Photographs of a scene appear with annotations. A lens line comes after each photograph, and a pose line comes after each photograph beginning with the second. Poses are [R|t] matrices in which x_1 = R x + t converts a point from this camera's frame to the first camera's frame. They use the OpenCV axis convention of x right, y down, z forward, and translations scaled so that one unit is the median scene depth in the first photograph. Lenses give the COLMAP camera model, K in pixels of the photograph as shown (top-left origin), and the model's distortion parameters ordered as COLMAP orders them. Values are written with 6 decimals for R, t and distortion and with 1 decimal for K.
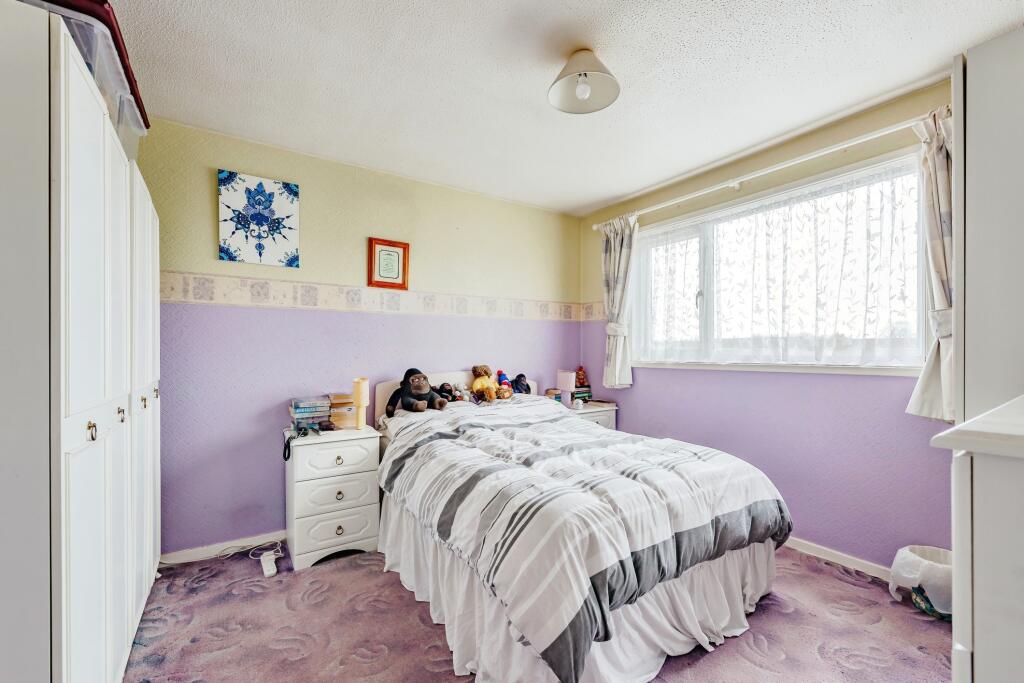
lens RADIAL K [[425.2, 0, 512.0], [0, 425.2, 341.5], [0, 0, 1]] dist [0.002009, 0.000323]
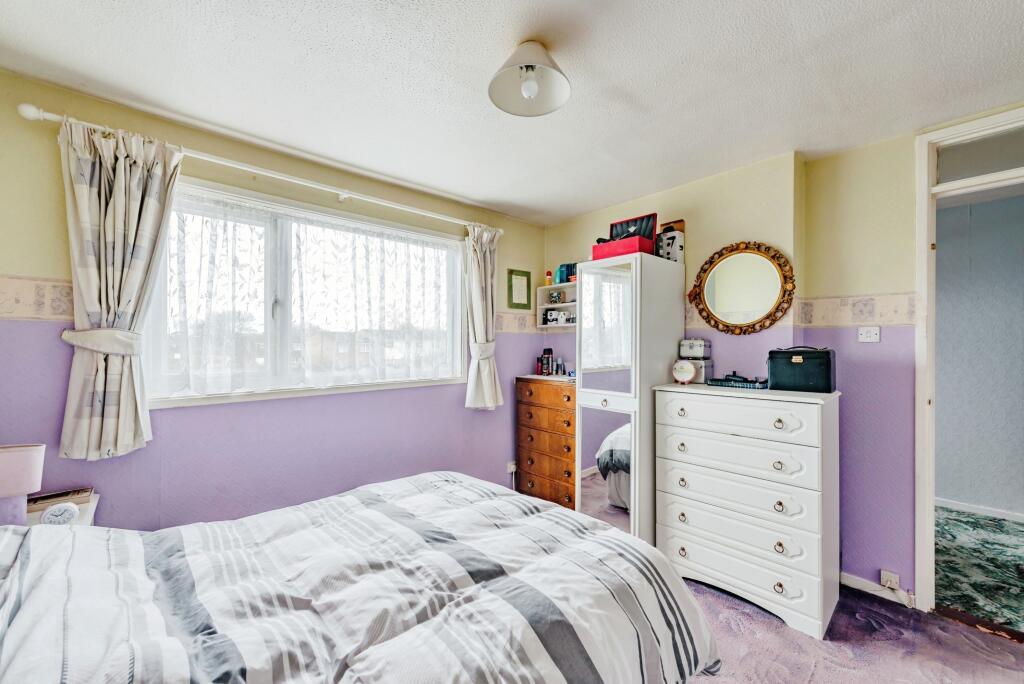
lens RADIAL K [[403.0, 0, 508.5], [0, 403.0, 343.9], [0, 0, 1]] dist [-0.000891, -0.000115]
pose [[-0.142777, 0.021917, 0.989512, -0.363913], [-0.006201, 0.999715, -0.023037, -0.021896], [-0.989735, -0.009425, -0.142600, 0.700334]]
